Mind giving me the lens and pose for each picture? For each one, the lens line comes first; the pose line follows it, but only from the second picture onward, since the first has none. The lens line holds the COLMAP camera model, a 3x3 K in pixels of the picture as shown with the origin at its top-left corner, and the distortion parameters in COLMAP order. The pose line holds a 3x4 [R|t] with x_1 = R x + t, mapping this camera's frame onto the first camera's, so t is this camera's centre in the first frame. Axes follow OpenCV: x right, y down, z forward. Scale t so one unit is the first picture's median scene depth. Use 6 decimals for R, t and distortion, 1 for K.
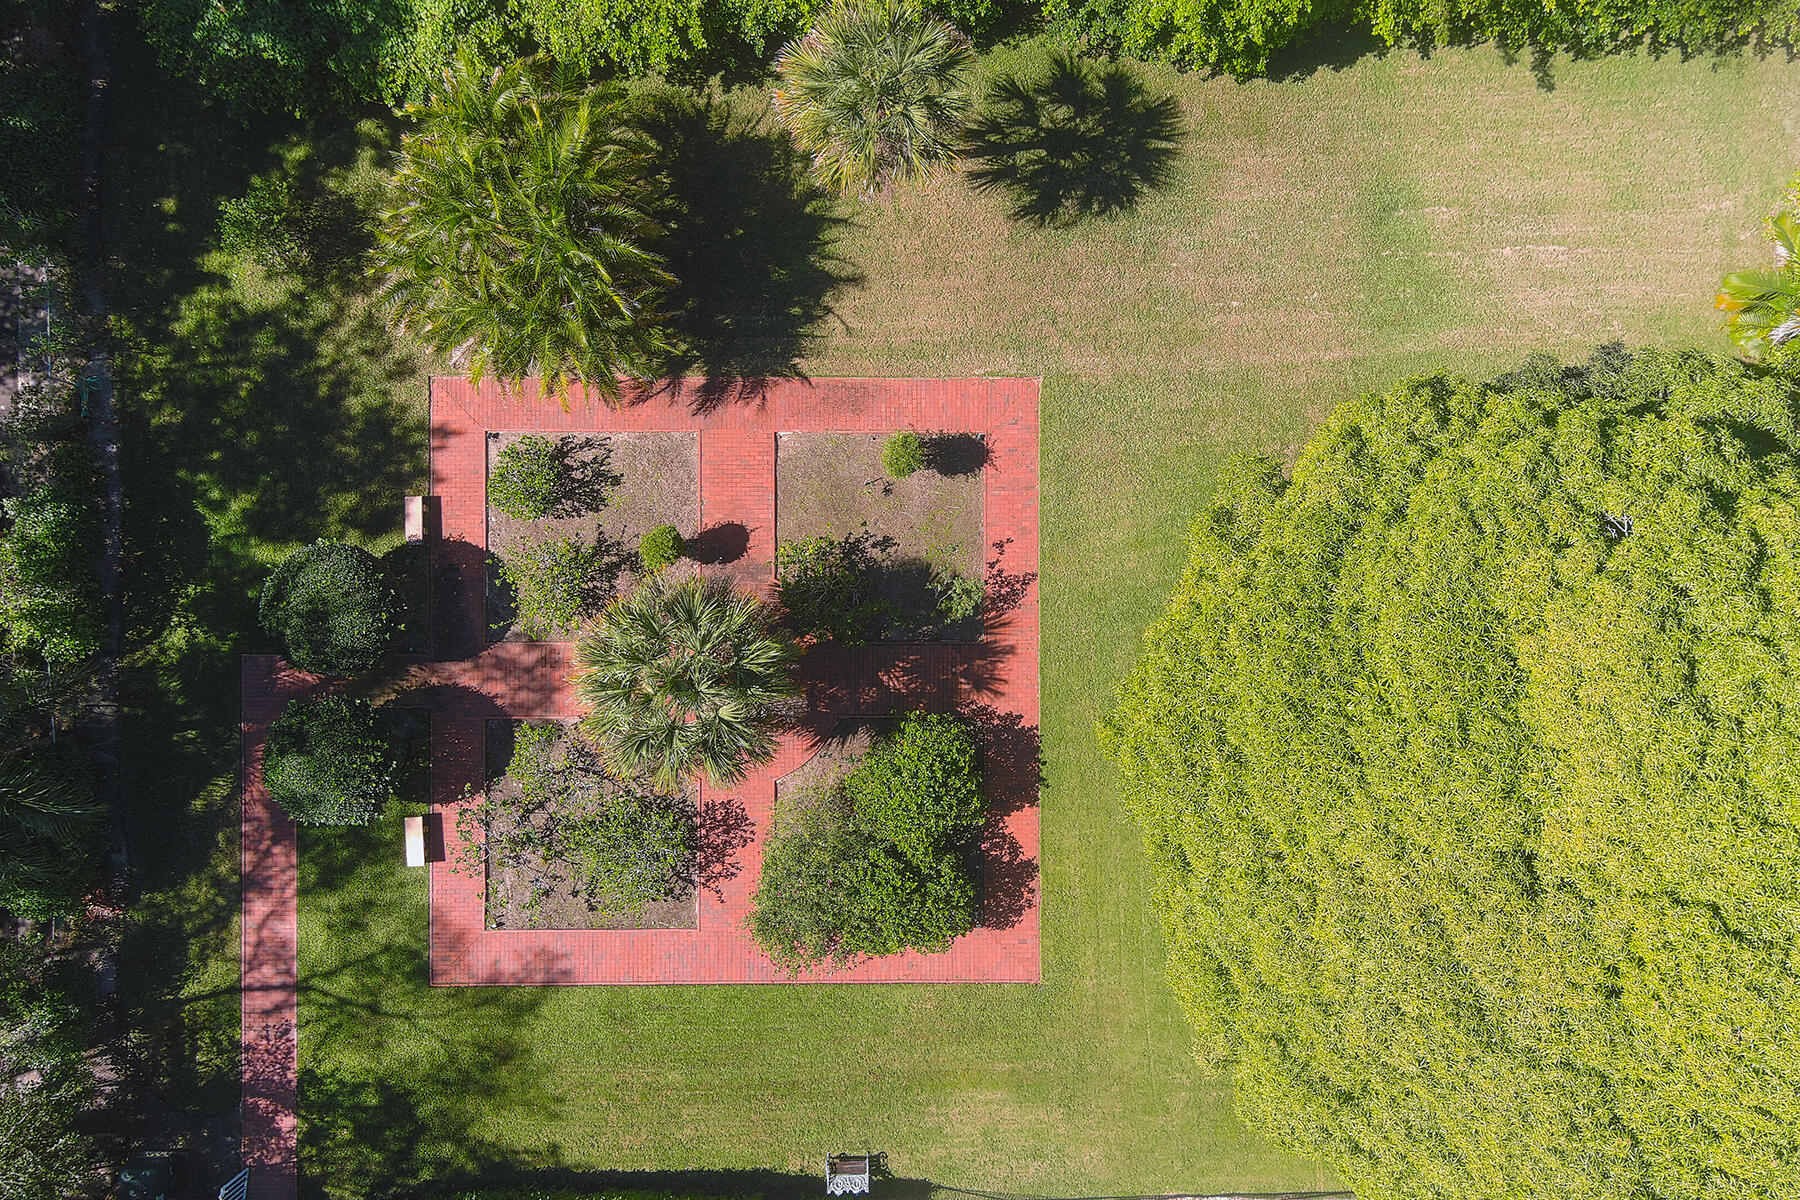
lens RADIAL K [[1513.1, 0, 903.6], [0, 1513.1, 582.6], [0, 0, 1]] dist [0.031675, -0.030752]
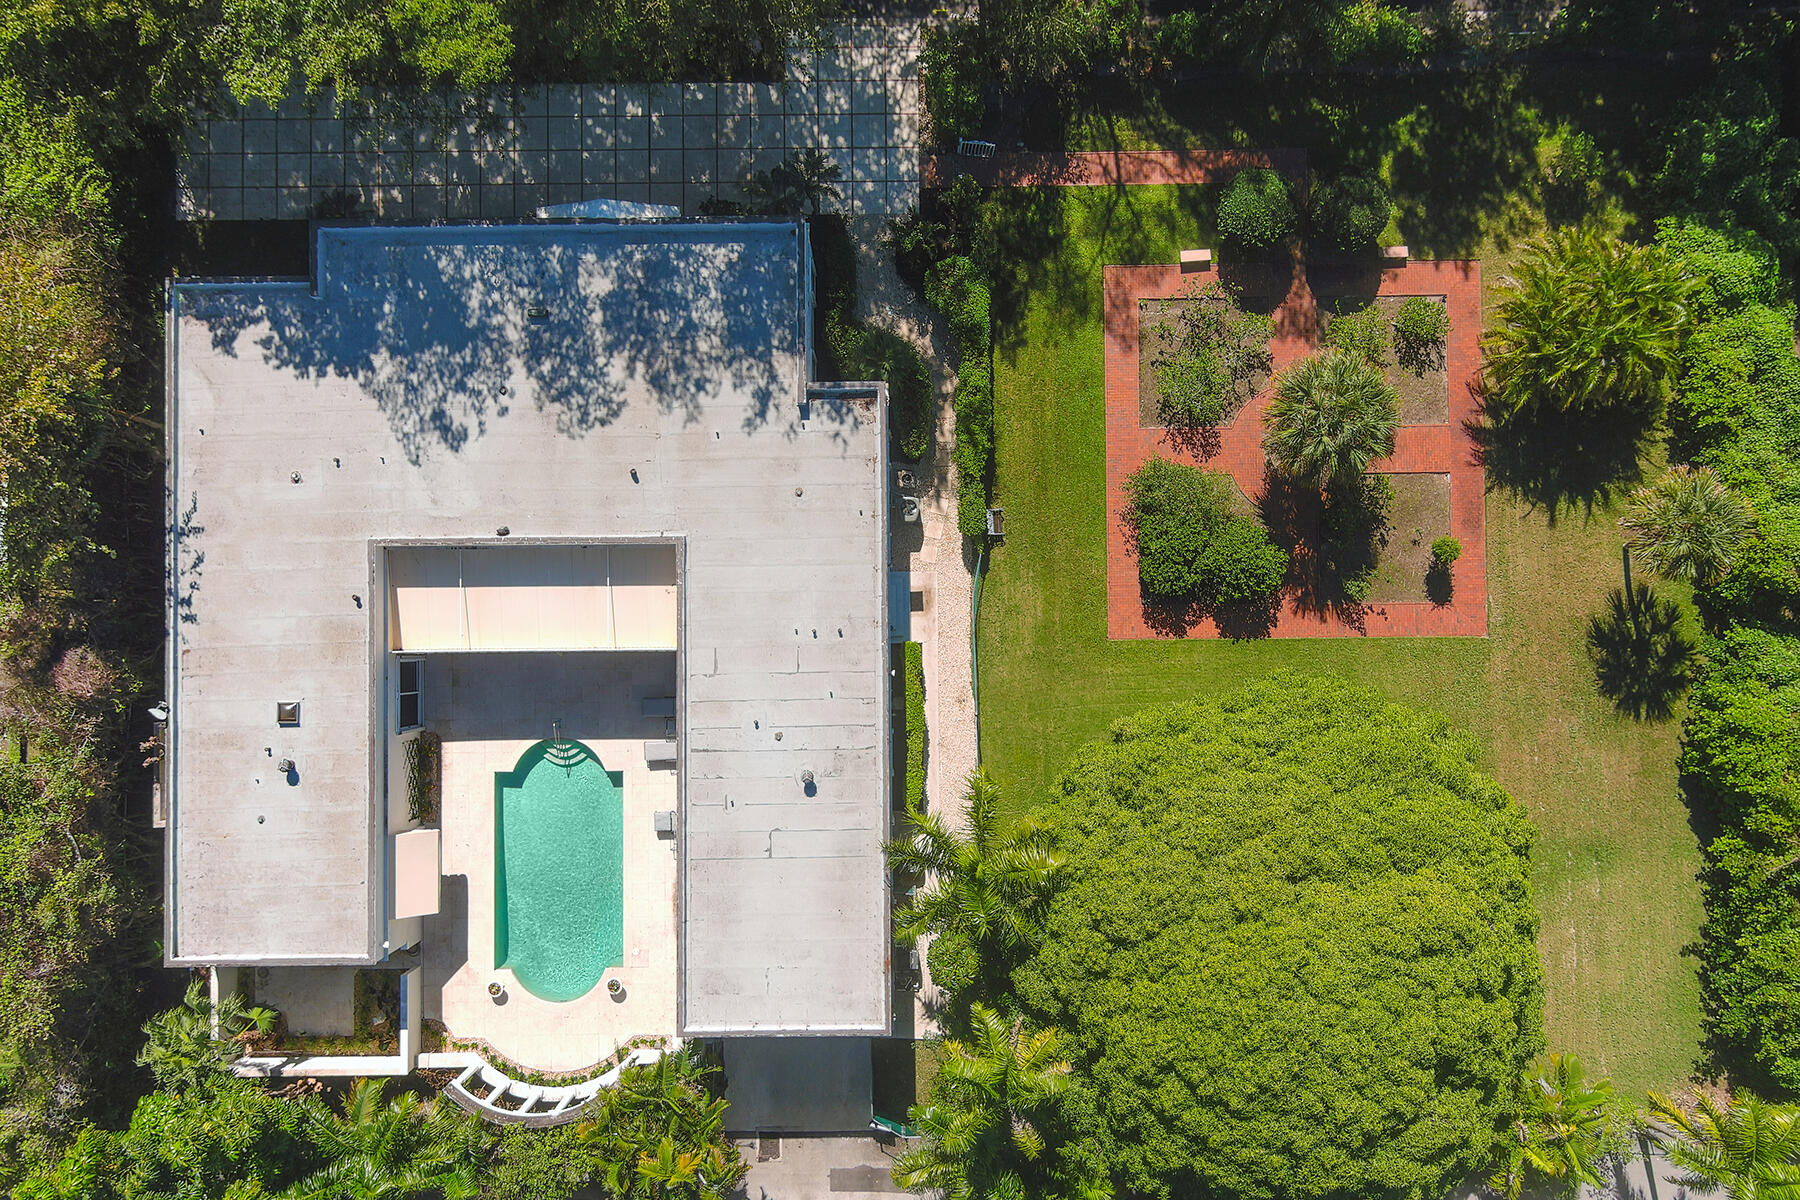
lens RADIAL K [[1513.1, 0, 898.5], [0, 1513.1, 605.1], [0, 0, 1]] dist [0.031675, -0.030752]
pose [[0.008035, 0.999583, -0.027738, 0.098551], [-0.999951, 0.007873, -0.005949, 0.512206], [-0.005728, 0.027785, 0.999598, -0.619405]]
